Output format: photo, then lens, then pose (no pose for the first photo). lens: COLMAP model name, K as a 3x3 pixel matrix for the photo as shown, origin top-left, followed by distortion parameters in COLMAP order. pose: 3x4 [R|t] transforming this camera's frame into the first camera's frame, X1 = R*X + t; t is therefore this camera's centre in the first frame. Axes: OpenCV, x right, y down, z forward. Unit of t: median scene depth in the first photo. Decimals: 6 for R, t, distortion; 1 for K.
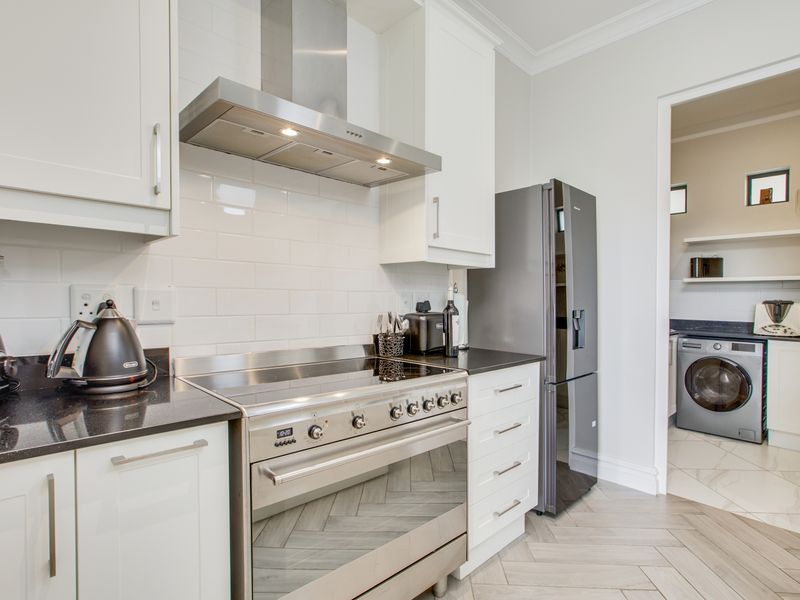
lens RADIAL K [[420.2, 0, 395.7], [0, 420.2, 304.2], [0, 0, 1]] dist [-0.037262, 0.021524]
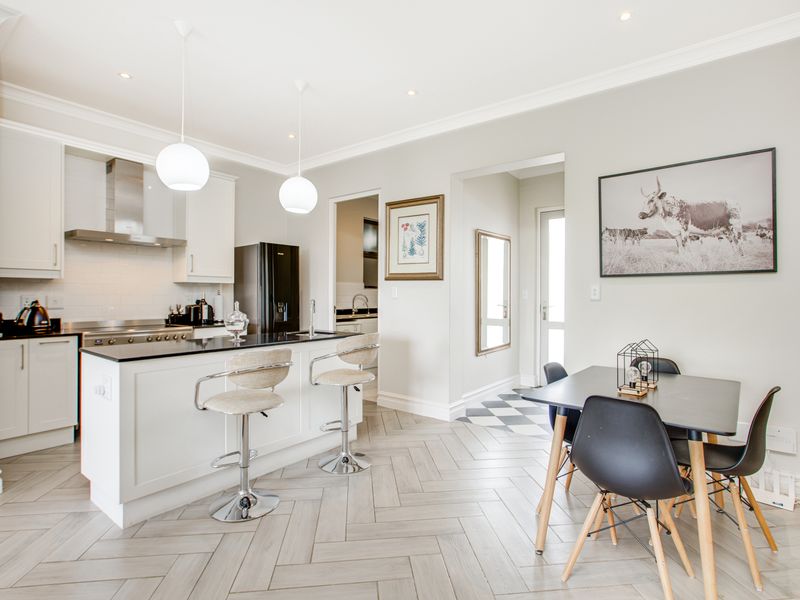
lens RADIAL K [[420.2, 0, 403.2], [0, 420.2, 295.1], [0, 0, 1]] dist [-0.037262, 0.021524]
pose [[0.989151, -0.009285, 0.146607, 0.678941], [0.011083, 0.999873, -0.011448, 0.007021], [-0.146482, 0.012948, 0.989129, -1.067515]]
